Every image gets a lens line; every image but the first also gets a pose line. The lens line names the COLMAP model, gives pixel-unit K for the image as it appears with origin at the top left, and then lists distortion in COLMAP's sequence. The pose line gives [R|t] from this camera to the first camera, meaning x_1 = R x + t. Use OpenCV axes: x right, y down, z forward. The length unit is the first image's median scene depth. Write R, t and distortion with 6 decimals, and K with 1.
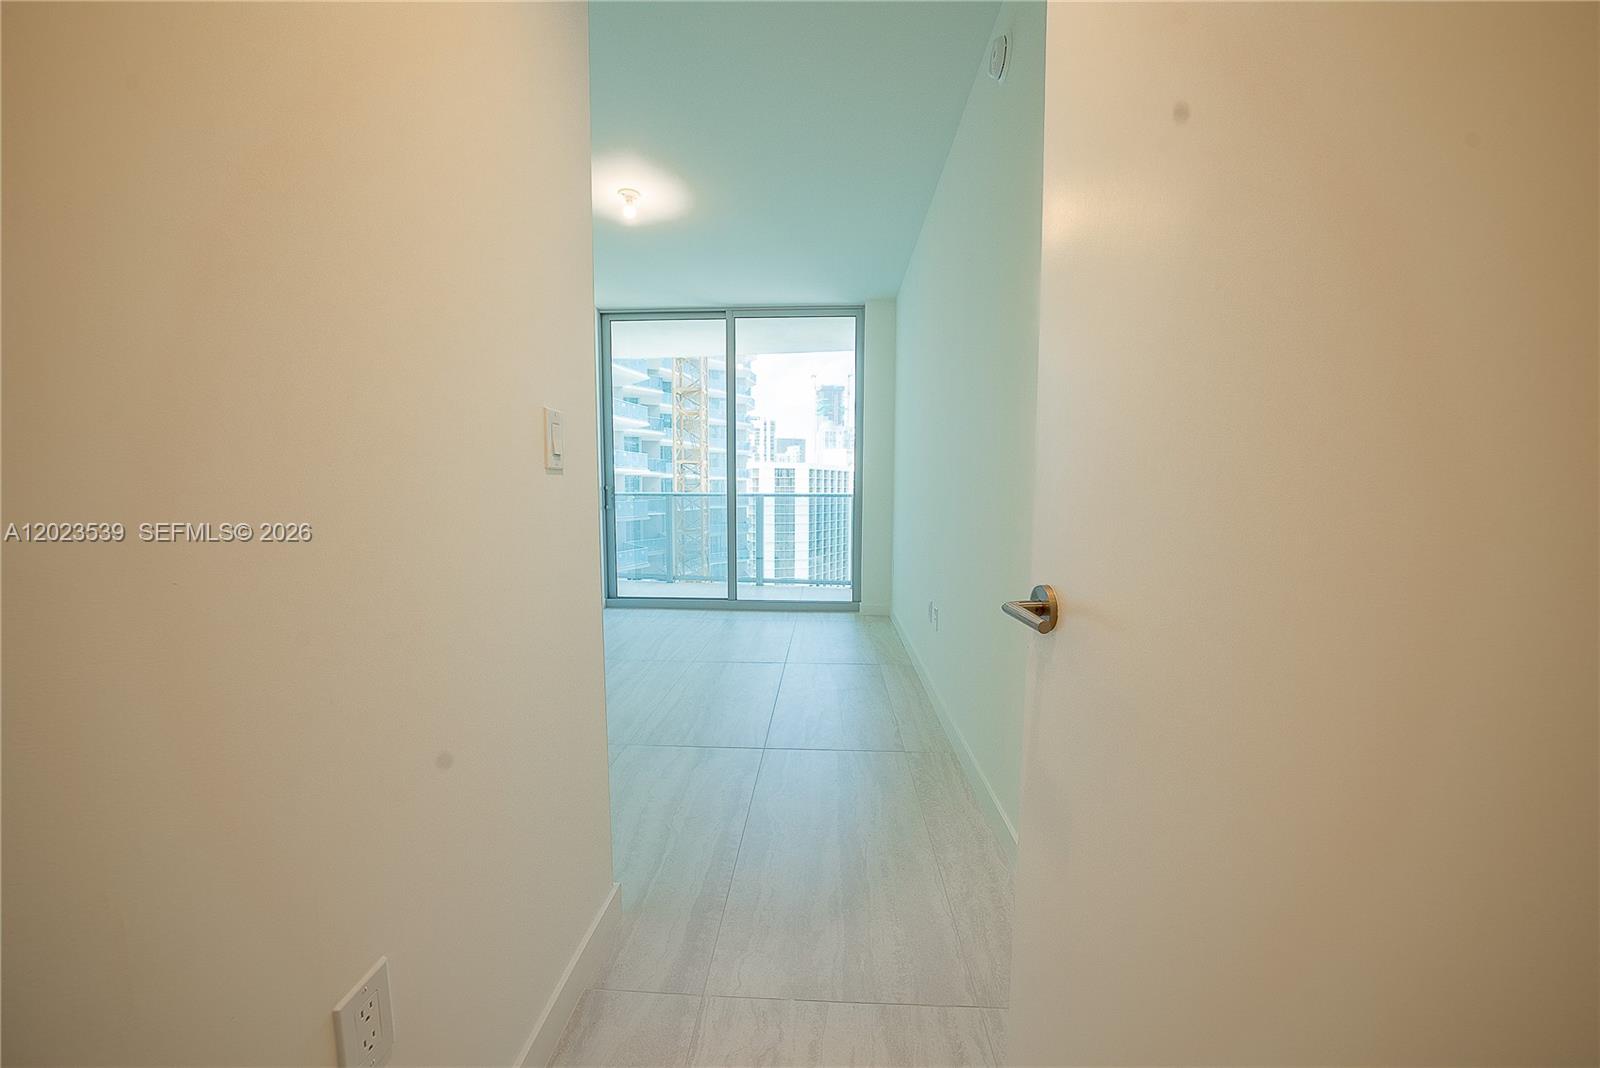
lens RADIAL K [[561.8, 0, 800.0], [0, 561.8, 534.0], [0, 0, 1]] dist [-0.016564, 0.000115]
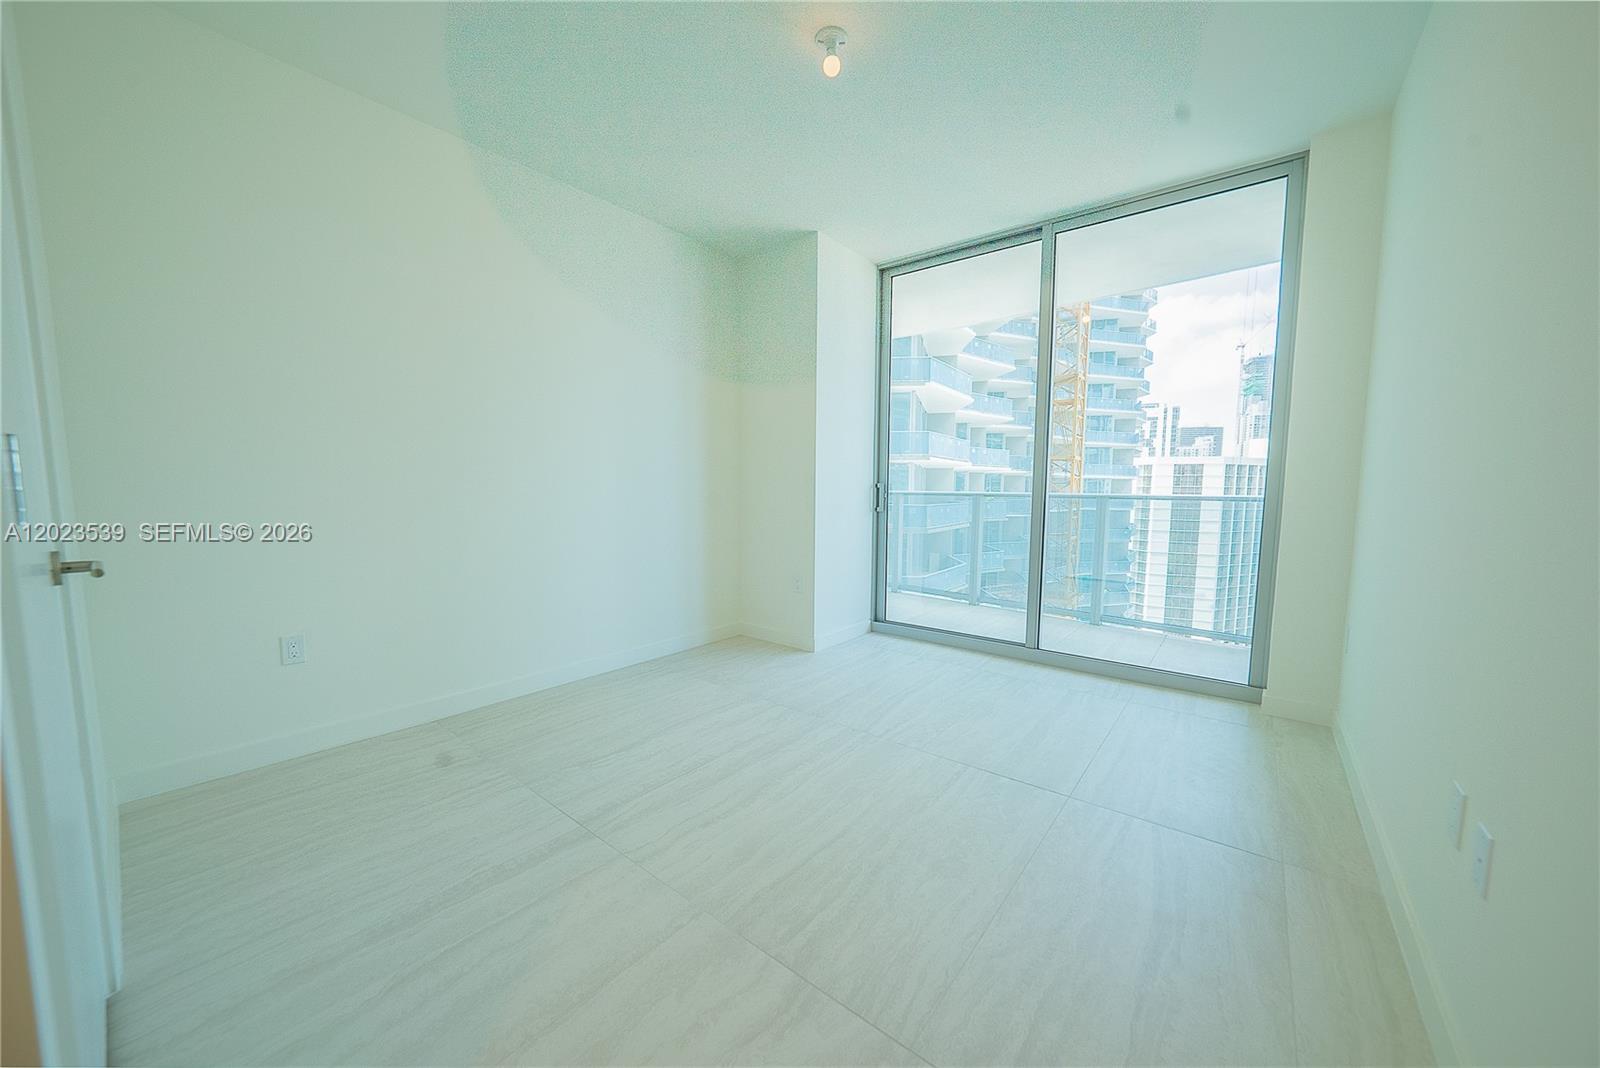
lens RADIAL K [[569.0, 0, 799.4], [0, 569.0, 540.8], [0, 0, 1]] dist [-0.018910, 0.000273]
pose [[0.808867, 0.057010, -0.585222, 0.029364], [-0.049910, 0.998353, 0.028272, -0.011827], [0.585870, 0.006340, 0.810380, 0.155062]]
